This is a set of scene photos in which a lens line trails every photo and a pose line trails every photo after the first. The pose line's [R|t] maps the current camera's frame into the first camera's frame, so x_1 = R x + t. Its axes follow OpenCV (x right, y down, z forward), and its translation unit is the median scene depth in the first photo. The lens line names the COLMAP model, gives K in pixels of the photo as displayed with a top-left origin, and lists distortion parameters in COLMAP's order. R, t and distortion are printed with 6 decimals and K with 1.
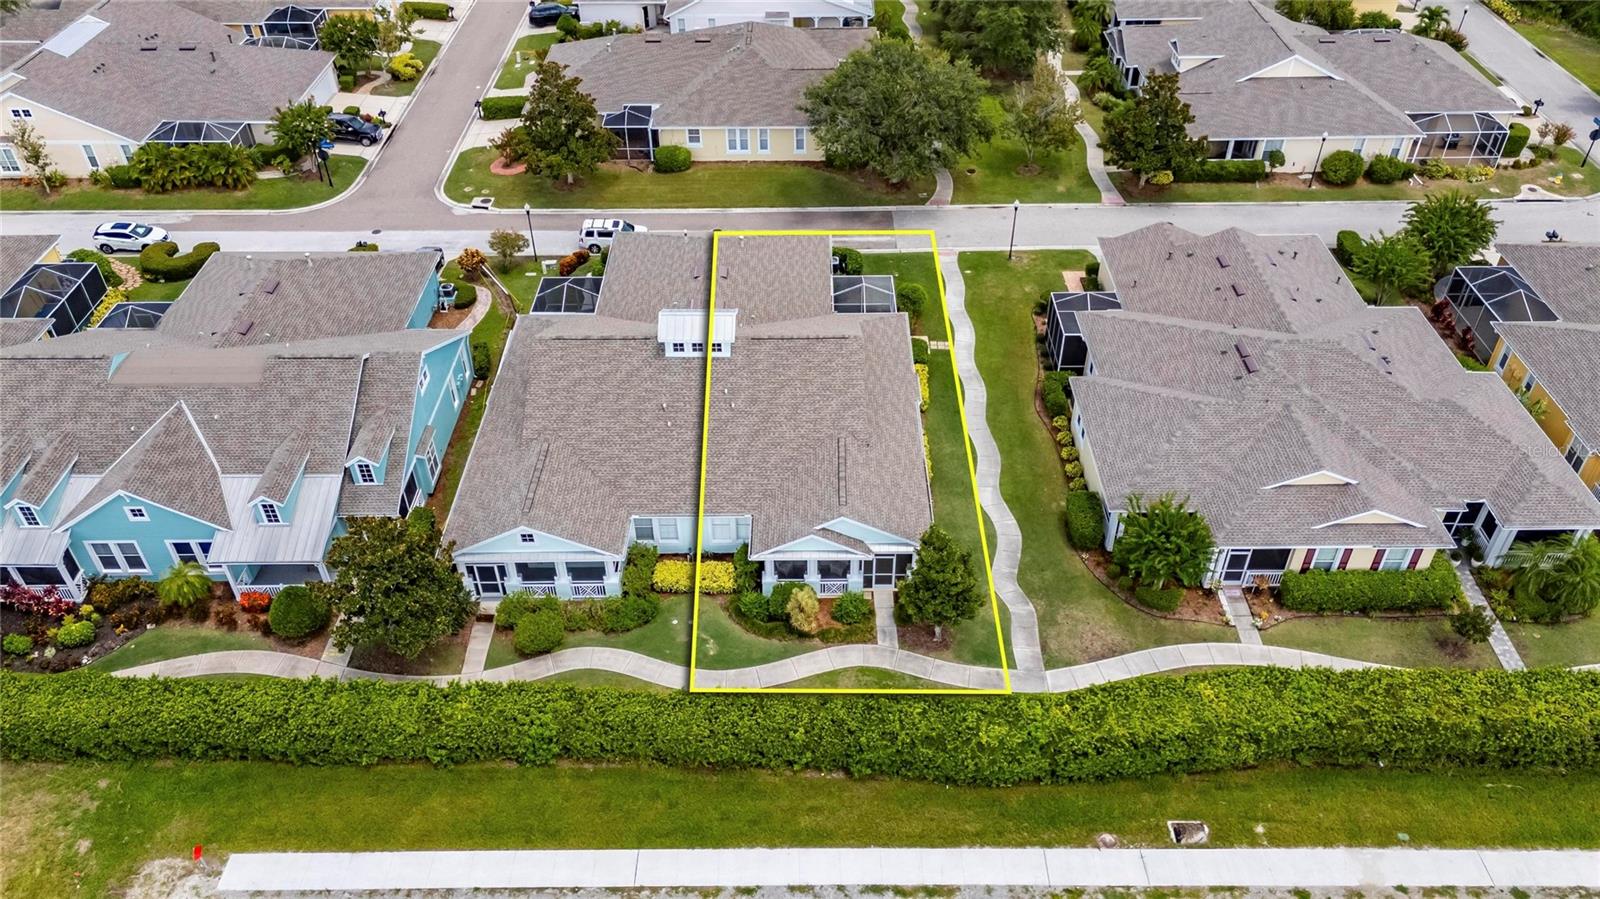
lens RADIAL K [[1174.3, 0, 808.5], [0, 1174.3, 451.7], [0, 0, 1]] dist [0.068579, -0.068884]
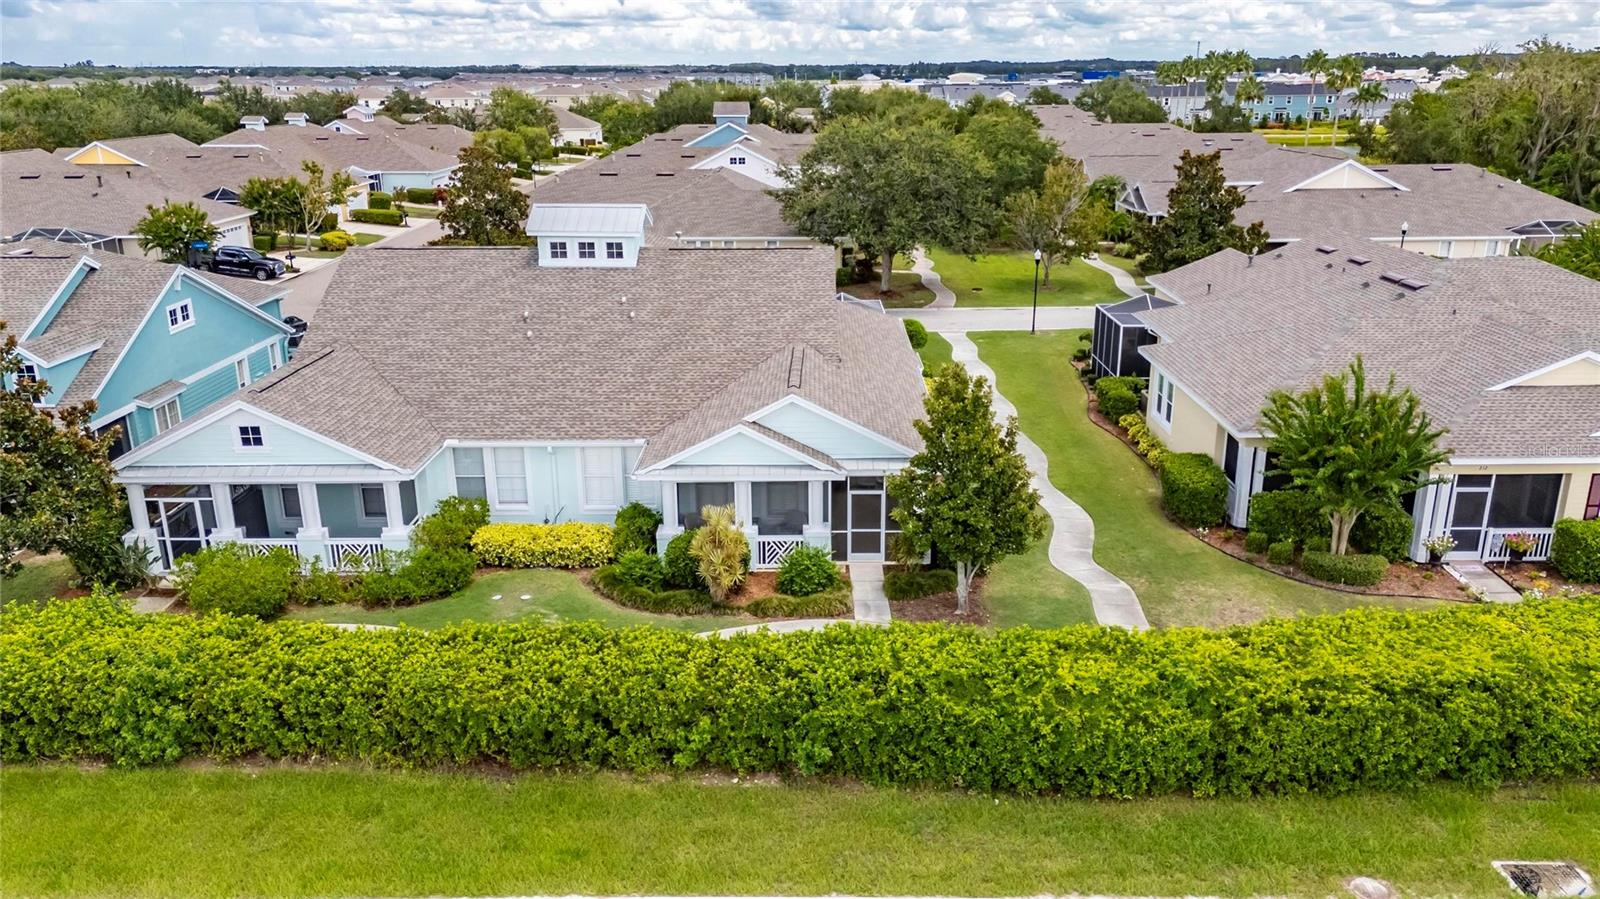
lens RADIAL K [[1174.3, 0, 808.5], [0, 1174.3, 451.7], [0, 0, 1]] dist [0.068579, -0.068884]
pose [[0.999979, -0.000270, -0.006480, 0.040671], [-0.002128, 0.930176, -0.367107, 0.293577], [0.006127, 0.367113, 0.930156, 0.455798]]
